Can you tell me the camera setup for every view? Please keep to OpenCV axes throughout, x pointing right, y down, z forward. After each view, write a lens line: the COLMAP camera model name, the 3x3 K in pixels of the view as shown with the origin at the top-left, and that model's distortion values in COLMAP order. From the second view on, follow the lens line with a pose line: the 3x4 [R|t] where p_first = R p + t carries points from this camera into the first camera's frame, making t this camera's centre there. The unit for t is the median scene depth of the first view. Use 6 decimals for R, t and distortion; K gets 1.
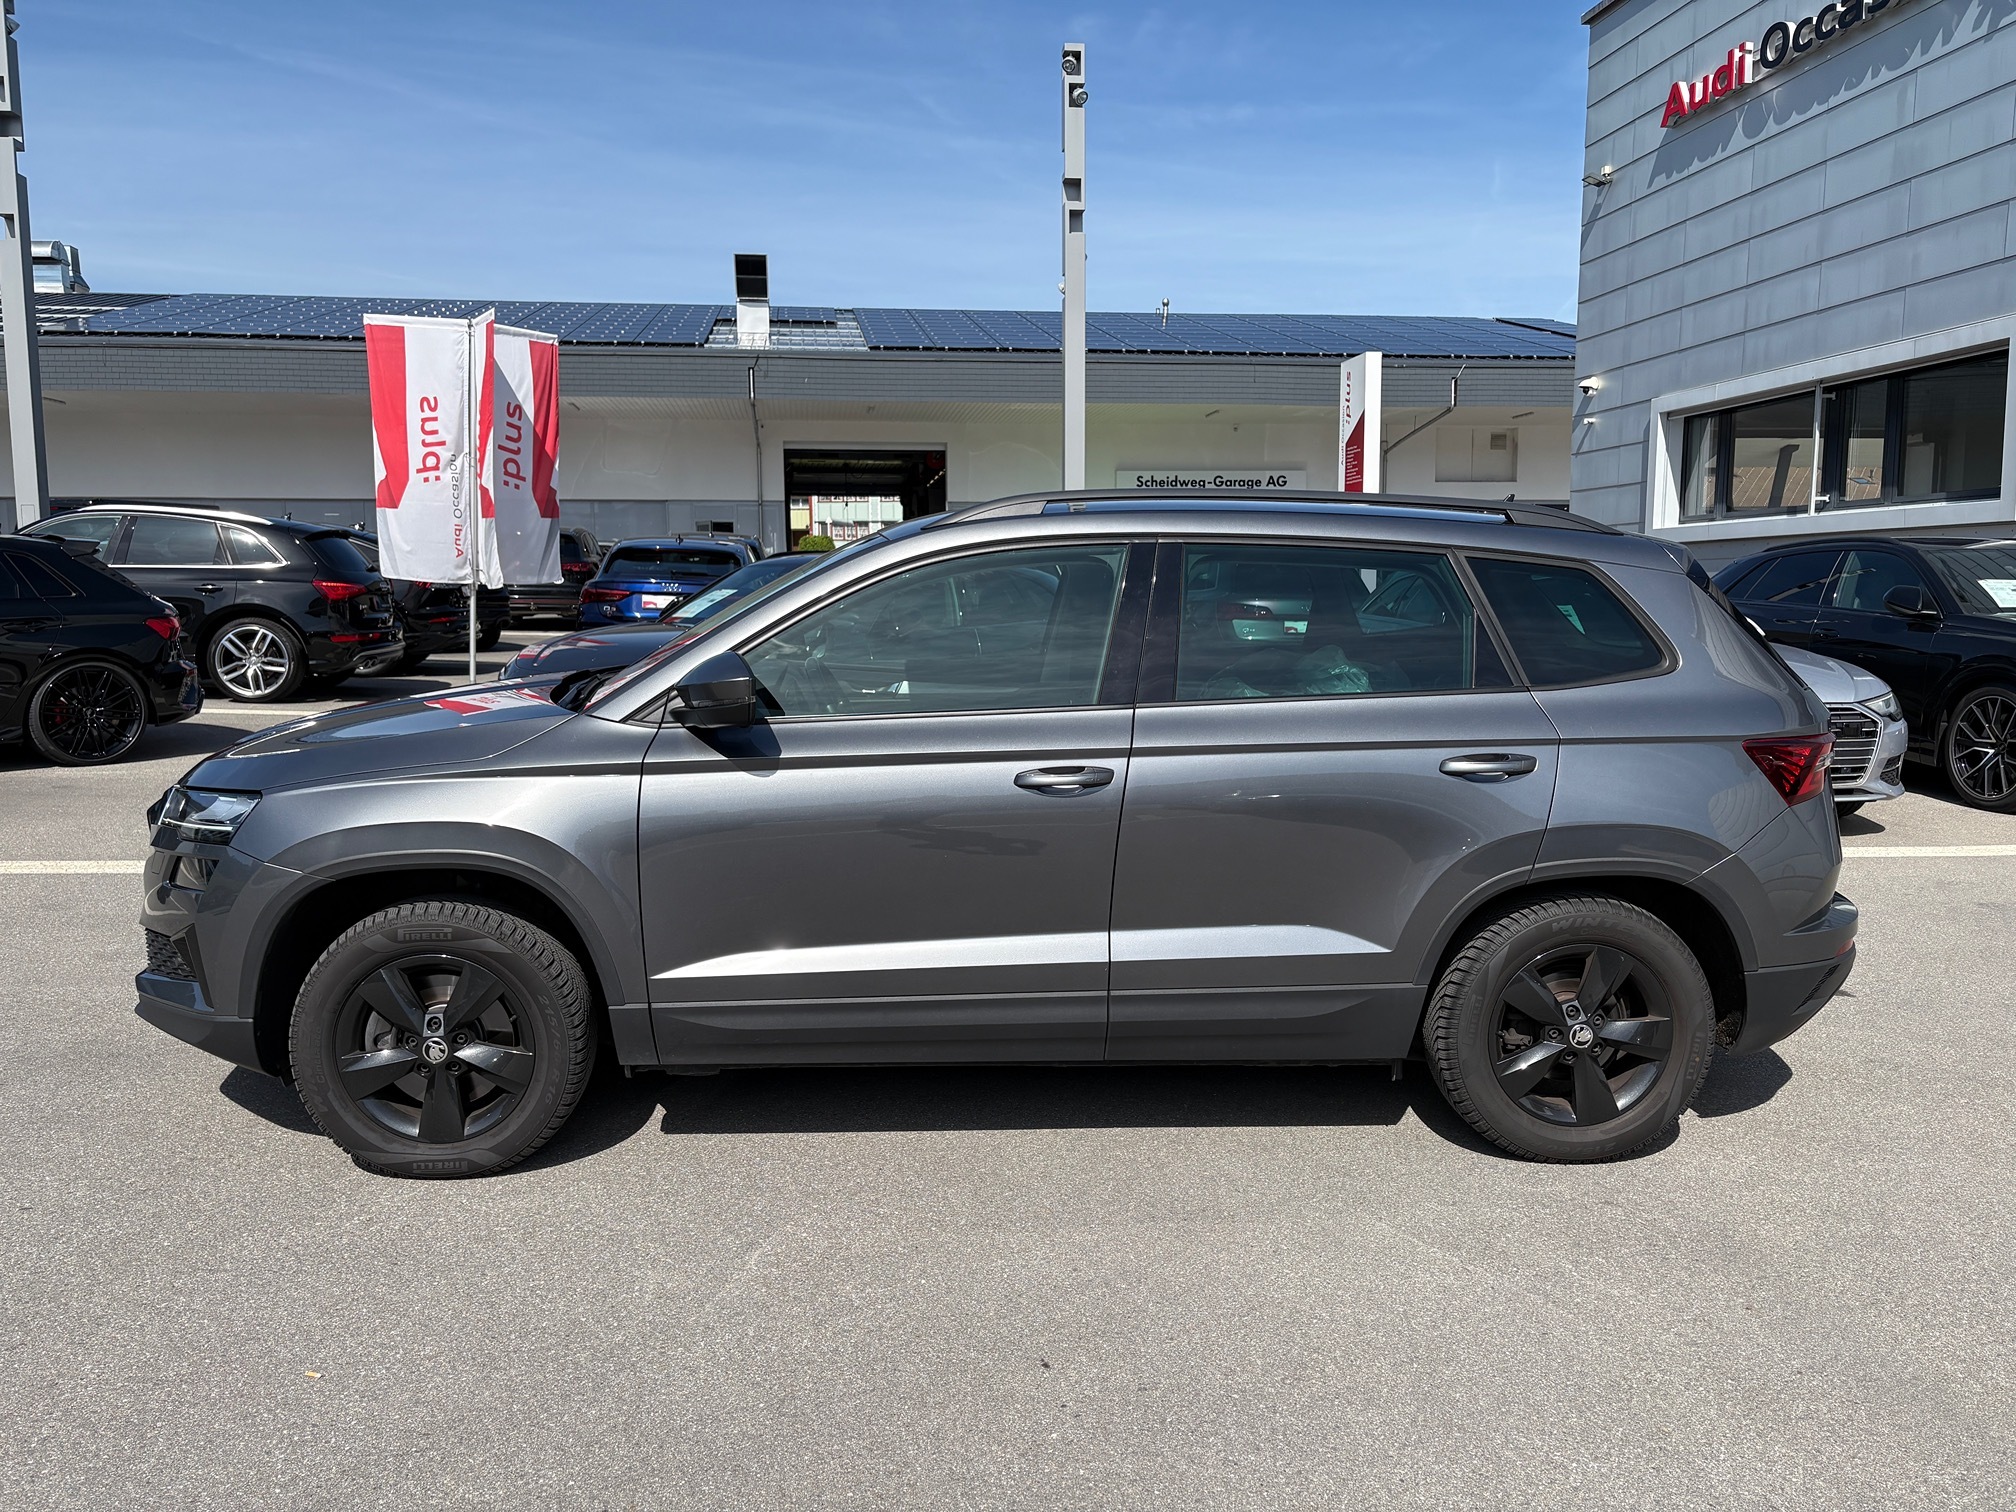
lens RADIAL K [[1535.8, 0, 1008.0], [0, 1535.8, 756.0], [0, 0, 1]] dist [0.395038, -0.000303]
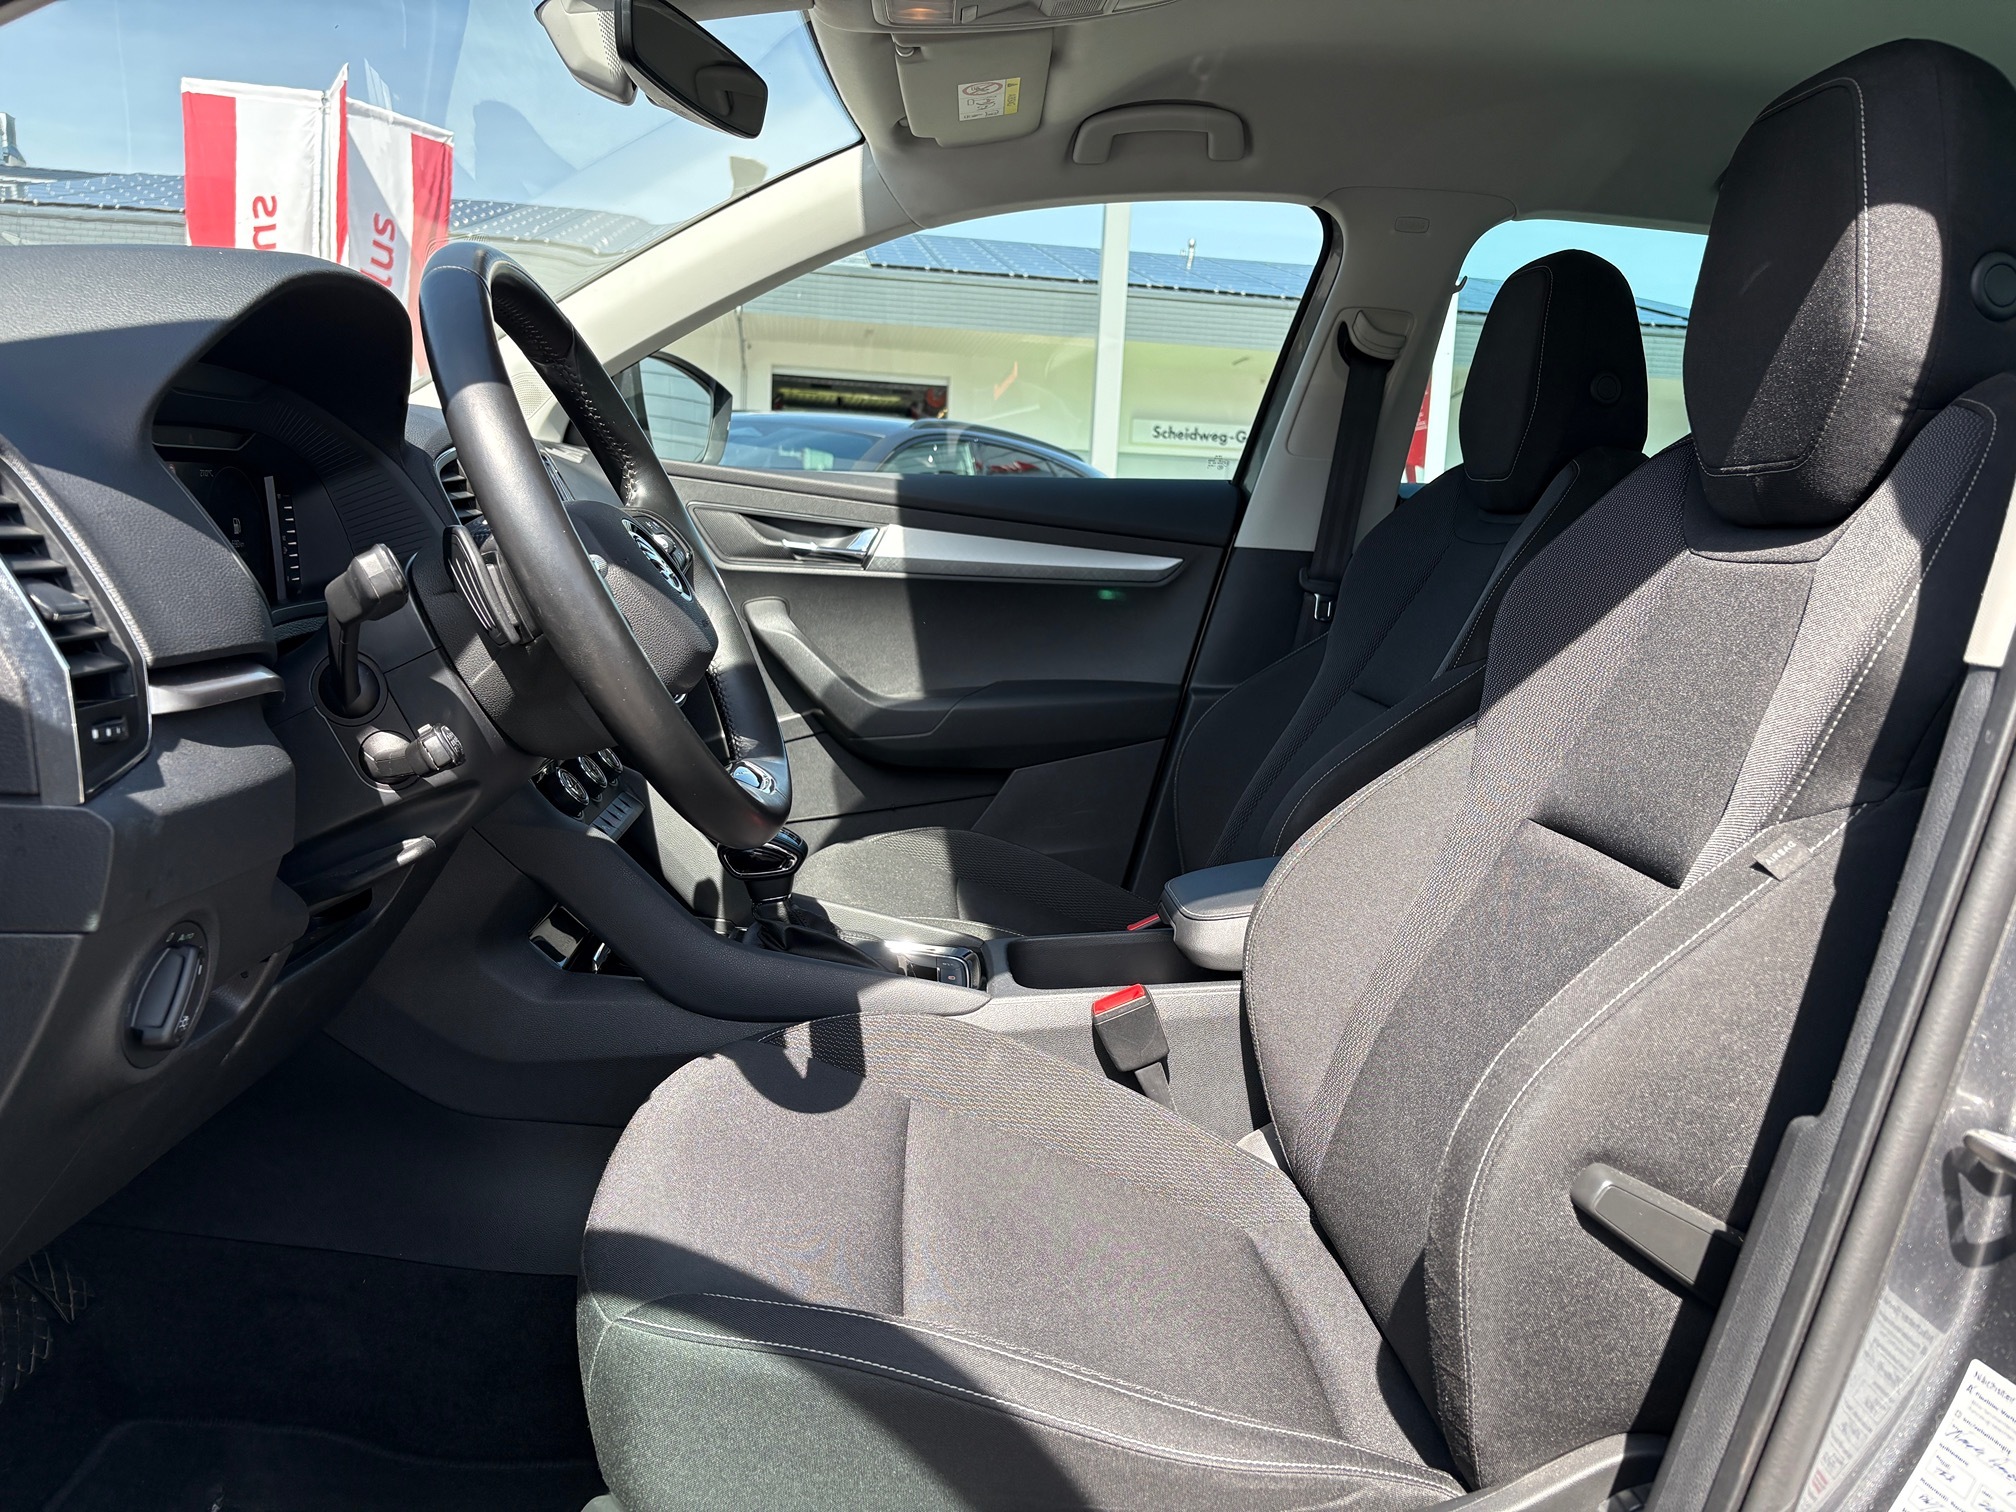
lens RADIAL K [[1438.8, 0, 1008.0], [0, 1438.8, 756.0], [0, 0, 1]] dist [0.057227, -0.083983]
pose [[0.998827, 0.045266, 0.017186, -0.018483], [-0.045653, 0.998697, 0.022815, 0.000078], [-0.016131, -0.023573, 0.999592, 0.281098]]
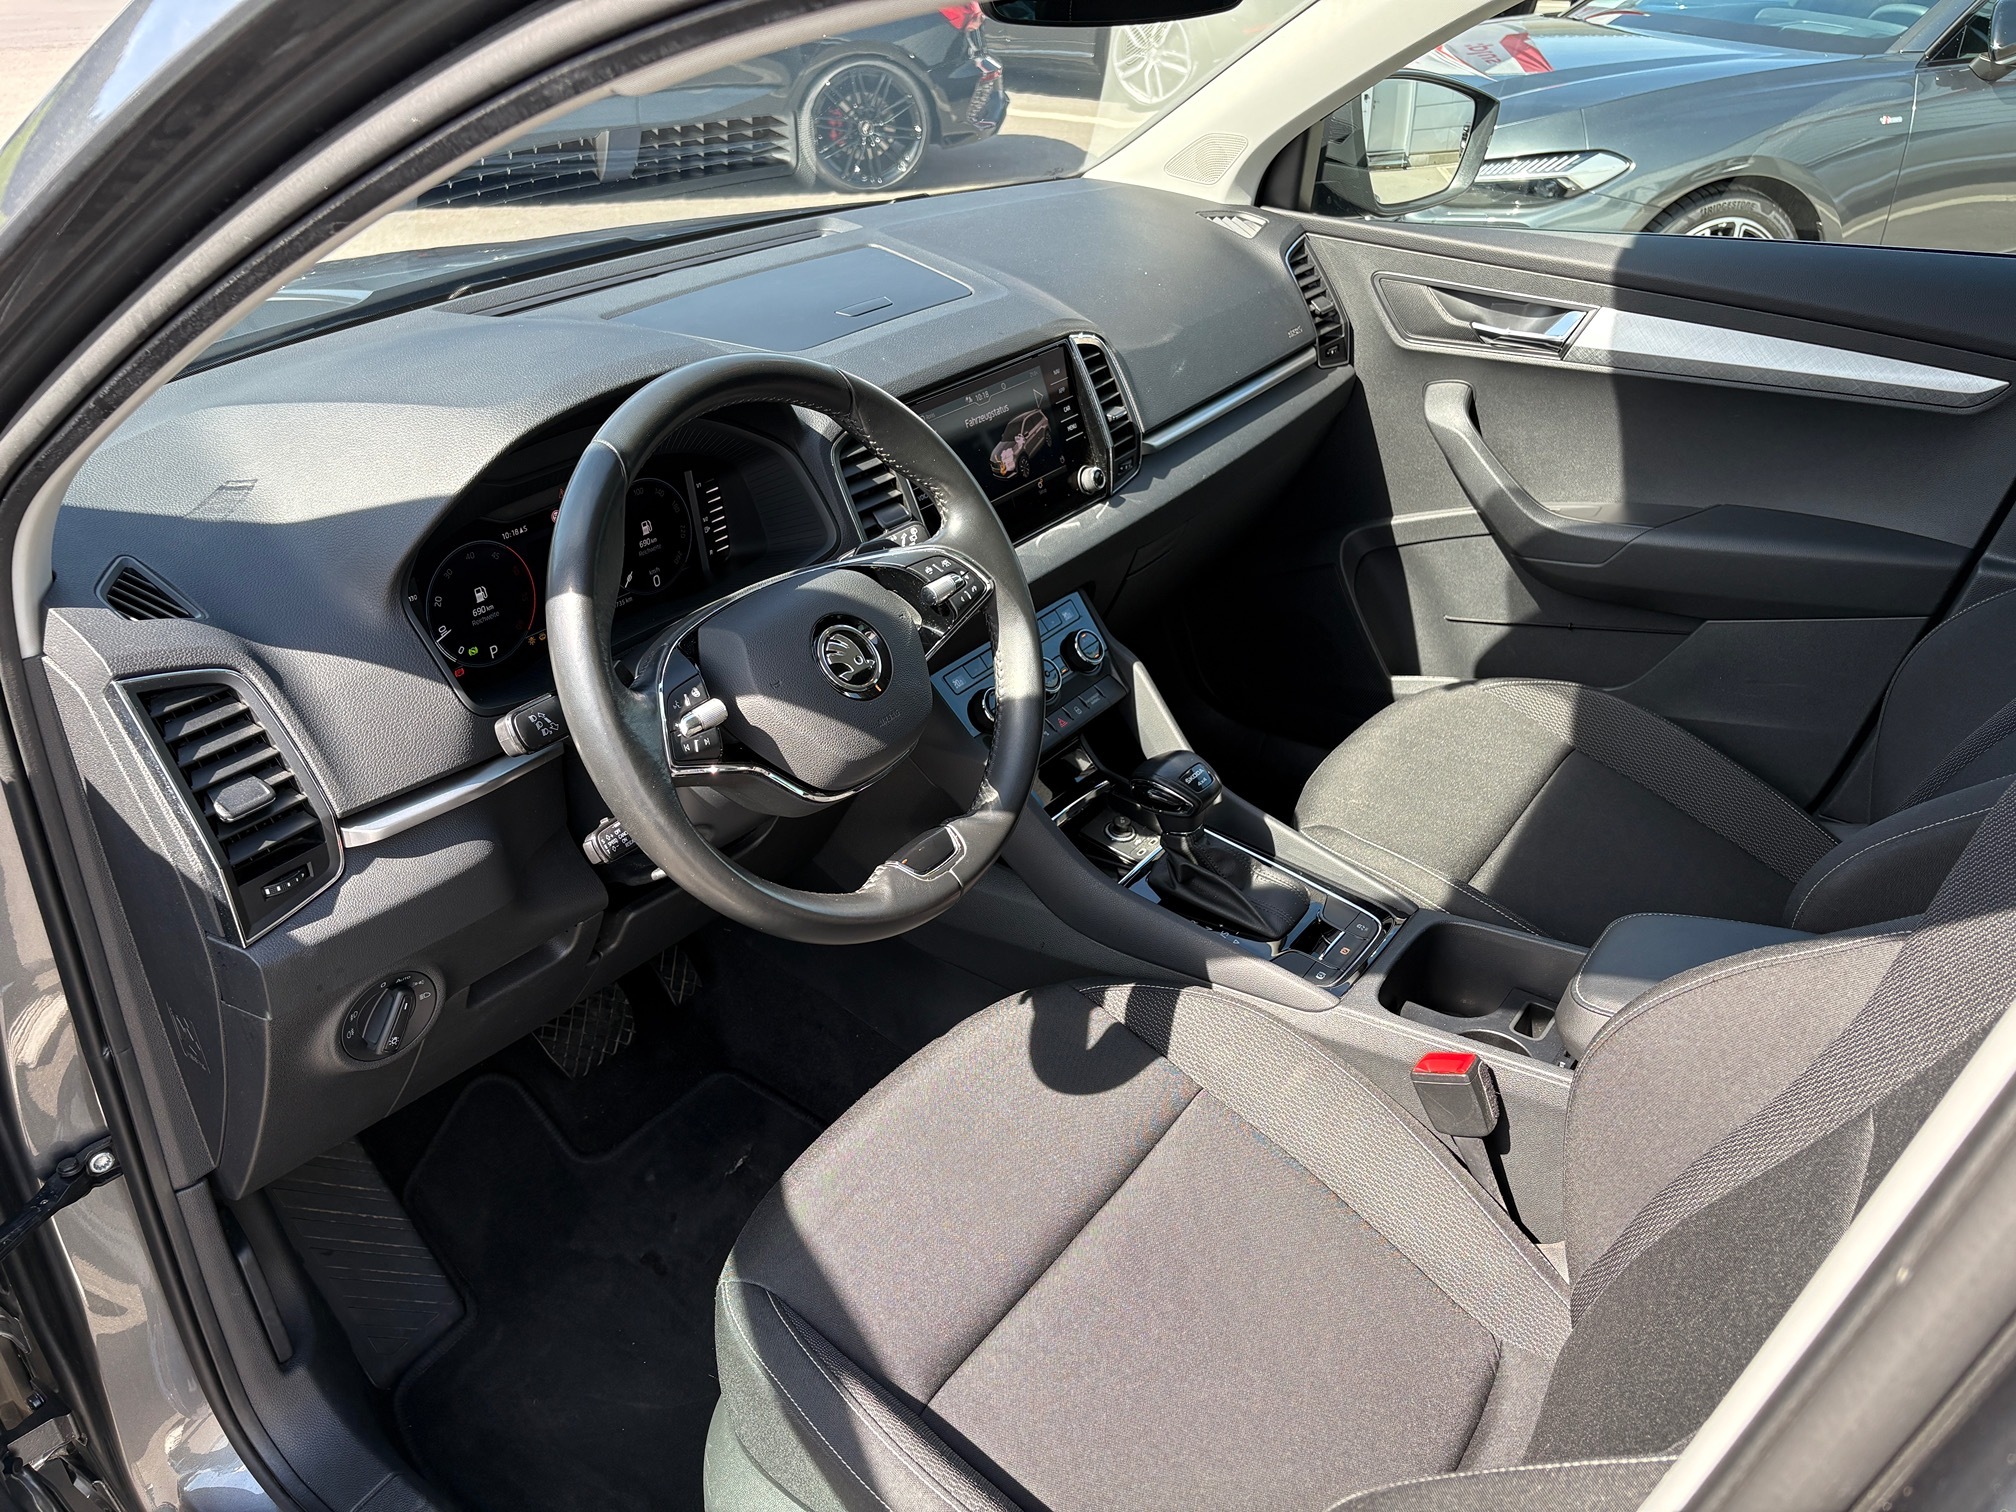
lens RADIAL K [[1438.8, 0, 1008.0], [0, 1438.8, 756.0], [0, 0, 1]] dist [0.057227, -0.083983]
pose [[0.778537, 0.284627, -0.559347, 0.013720], [-0.066958, 0.923831, 0.376900, -0.029795], [0.624017, -0.255977, 0.738294, 0.299712]]
